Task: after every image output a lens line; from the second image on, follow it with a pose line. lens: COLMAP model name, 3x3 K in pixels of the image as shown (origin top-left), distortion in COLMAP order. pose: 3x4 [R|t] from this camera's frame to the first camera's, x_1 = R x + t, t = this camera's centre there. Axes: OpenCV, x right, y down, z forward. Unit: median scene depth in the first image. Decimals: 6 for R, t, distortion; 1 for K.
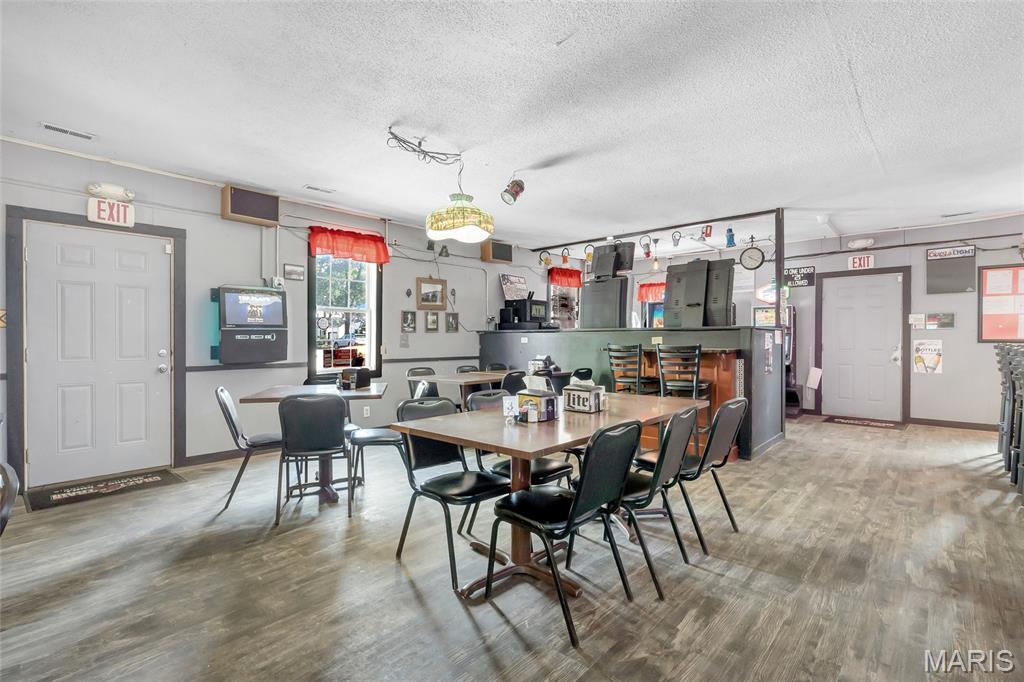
lens RADIAL K [[479.8, 0, 498.0], [0, 479.8, 343.2], [0, 0, 1]] dist [-0.001179, 0.000931]
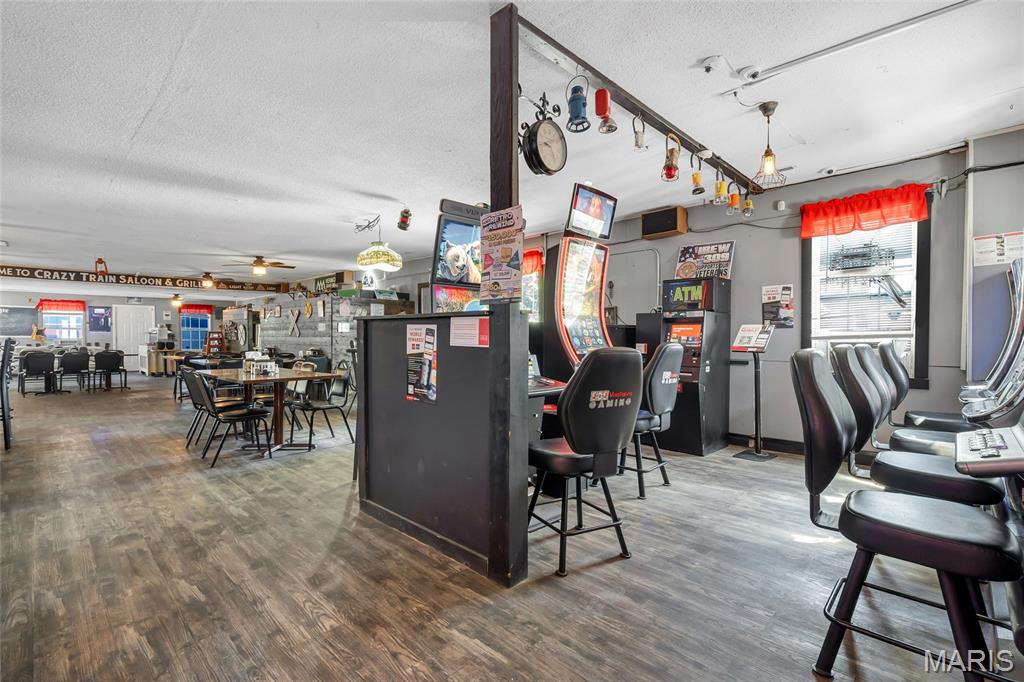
lens RADIAL K [[470.7, 0, 507.0], [0, 470.7, 339.2], [0, 0, 1]] dist [-0.004401, -0.000165]
pose [[-0.035111, 0.004897, -0.999371, 1.011301], [-0.017239, 0.999836, 0.005505, -0.006135], [0.999235, 0.017421, -0.035021, 1.042950]]
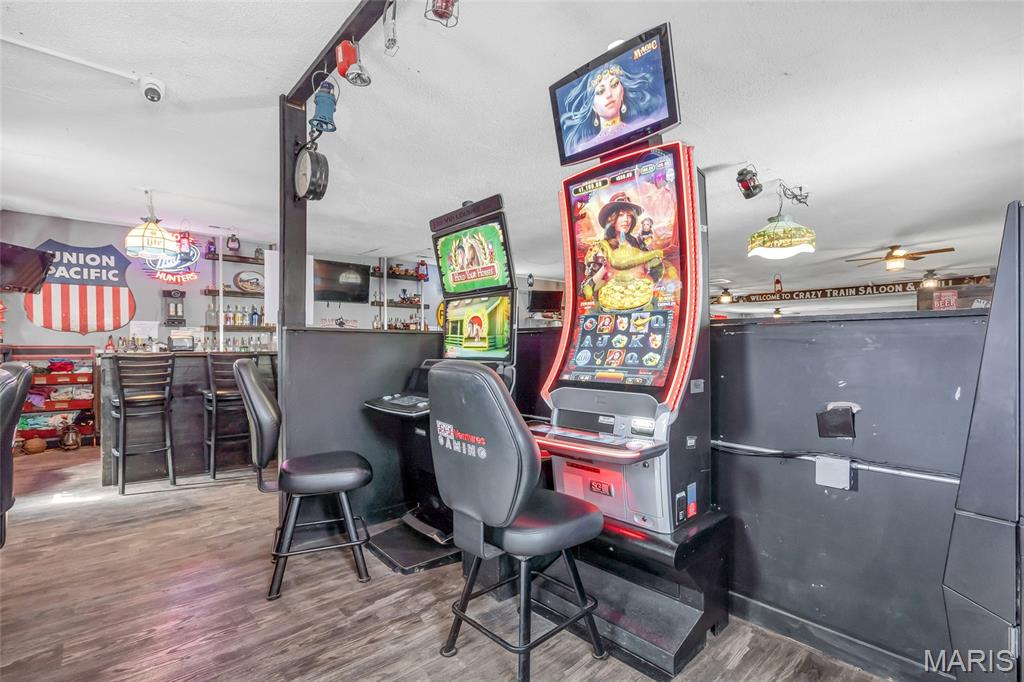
lens RADIAL K [[473.4, 0, 514.1], [0, 473.4, 344.7], [0, 0, 1]] dist [-0.005159, -0.000044]
pose [[-0.995189, 0.000107, 0.097977, 0.306118], [0.001266, 0.999930, 0.011768, -0.017163], [-0.097969, 0.011836, -0.995119, 1.527191]]
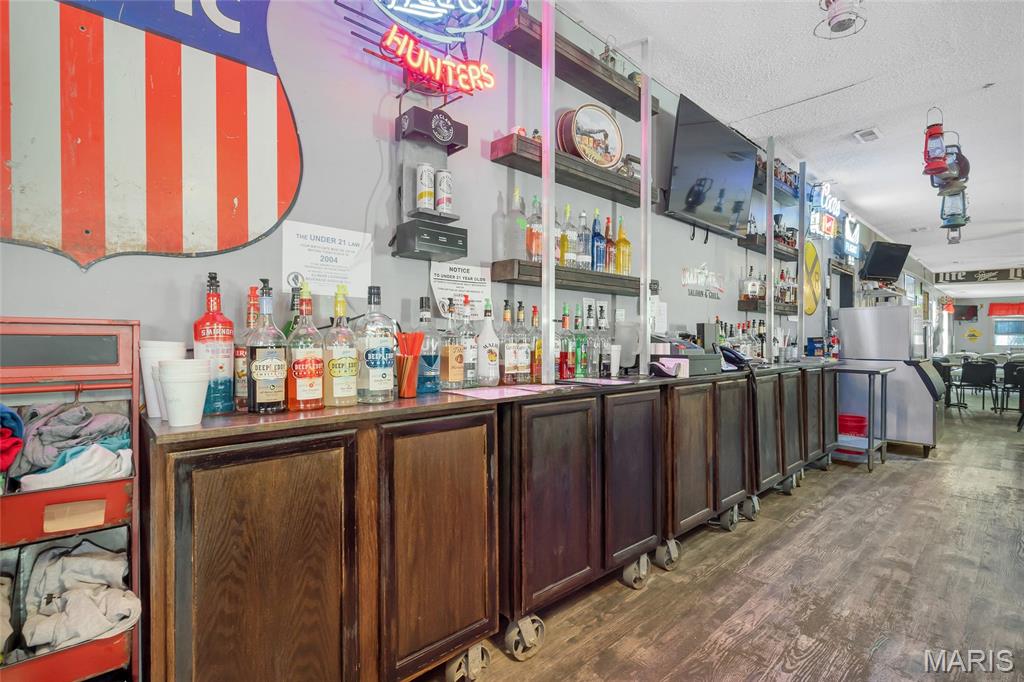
lens RADIAL K [[470.7, 0, 507.0], [0, 470.7, 339.2], [0, 0, 1]] dist [-0.004401, -0.000165]
pose [[-0.995946, -0.006762, 0.089695, 1.174093], [-0.005550, 0.999890, 0.013760, 0.000600], [-0.089778, 0.013206, -0.995874, 0.751966]]
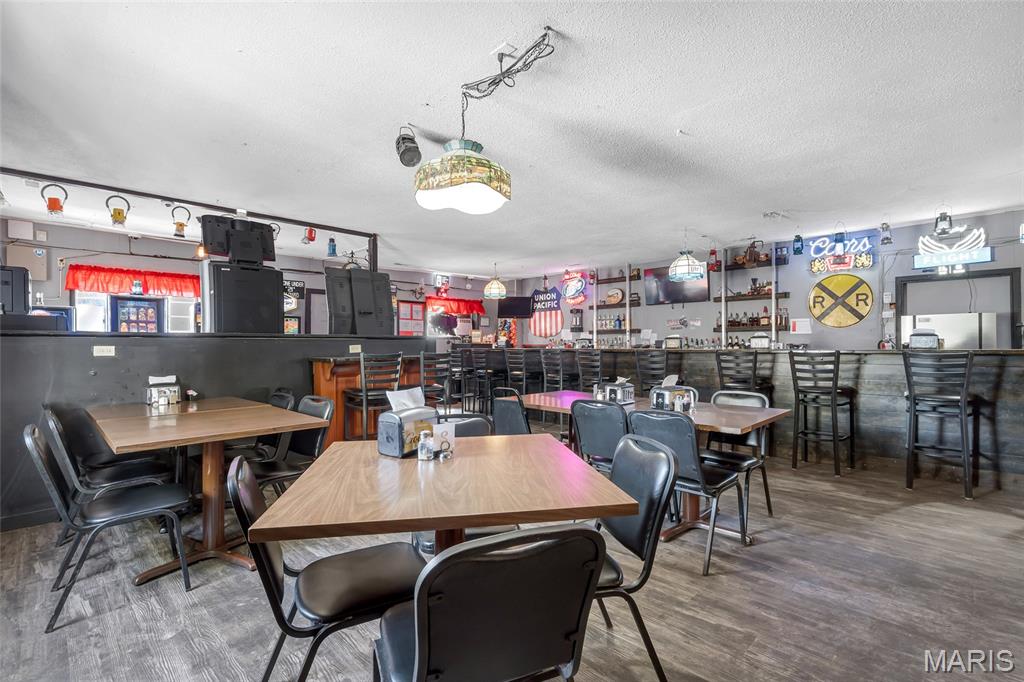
lens RADIAL K [[473.4, 0, 514.1], [0, 473.4, 344.7], [0, 0, 1]] dist [-0.005159, -0.000044]
pose [[0.017344, -0.000959, 0.999849, -0.555103], [0.021467, 0.999769, 0.000586, -0.008291], [-0.999619, 0.021454, 0.017361, 0.658030]]
